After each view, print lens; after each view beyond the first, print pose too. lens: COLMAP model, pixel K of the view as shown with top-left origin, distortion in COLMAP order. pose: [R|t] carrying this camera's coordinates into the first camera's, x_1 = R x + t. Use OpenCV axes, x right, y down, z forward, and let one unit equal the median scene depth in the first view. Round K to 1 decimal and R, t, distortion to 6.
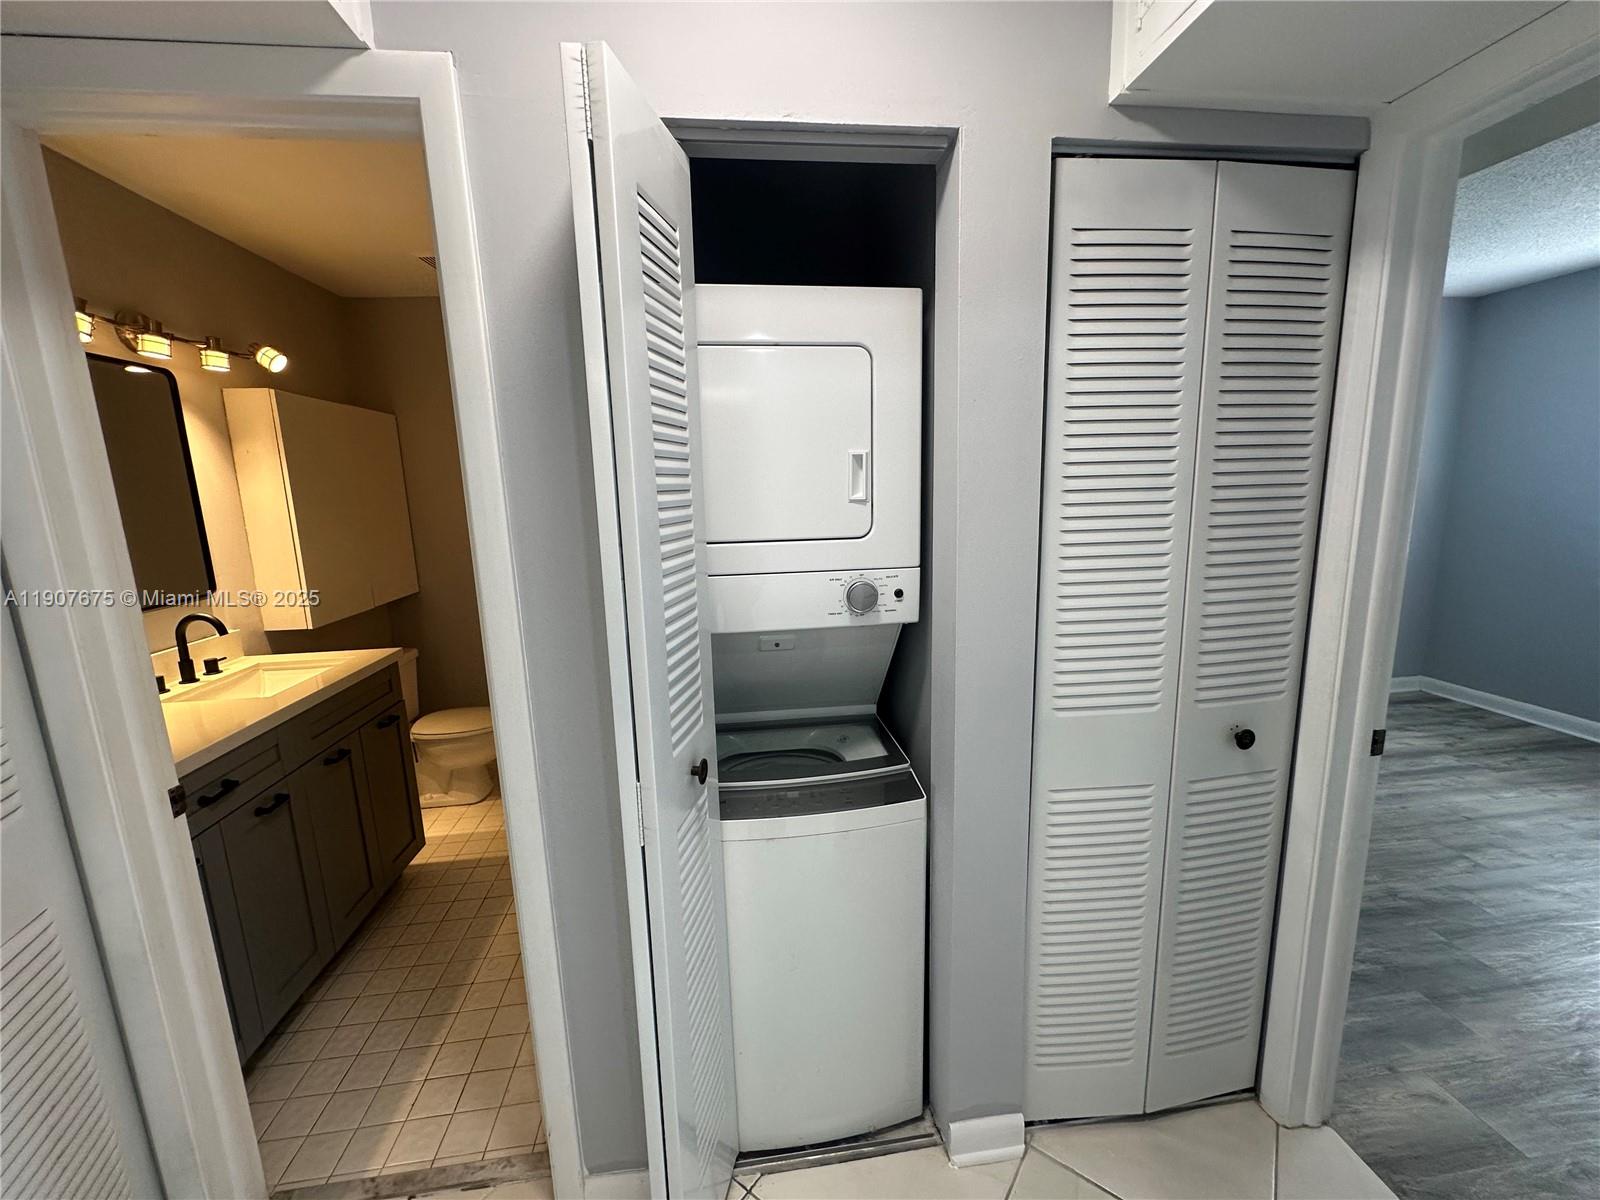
lens RADIAL K [[638.0, 0, 798.9], [0, 638.0, 591.2], [0, 0, 1]] dist [-0.005691, 0.000065]
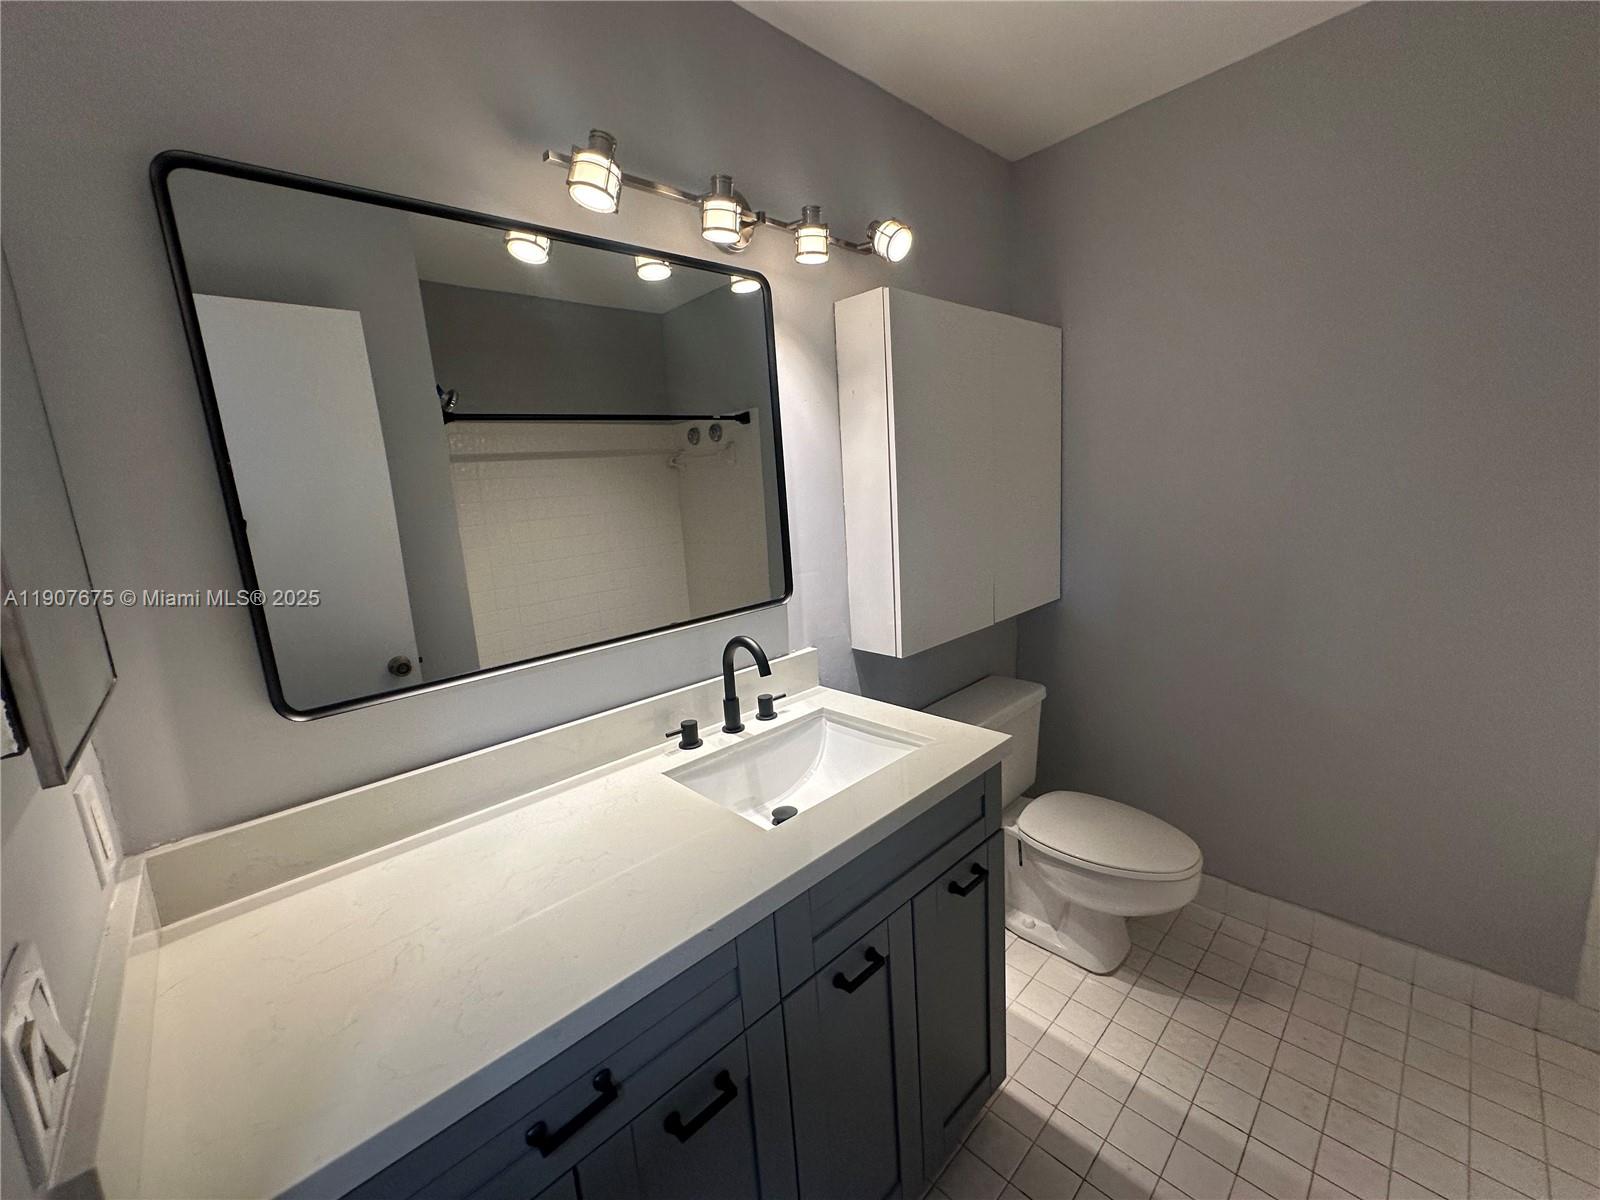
lens RADIAL K [[638.0, 0, 801.1], [0, 638.0, 590.2], [0, 0, 1]] dist [-0.005691, 0.000065]
pose [[0.594525, 0.135033, -0.792658, -0.345080], [-0.095340, 0.990682, 0.097259, -0.073887], [0.798405, 0.017749, 0.601859, 0.572373]]
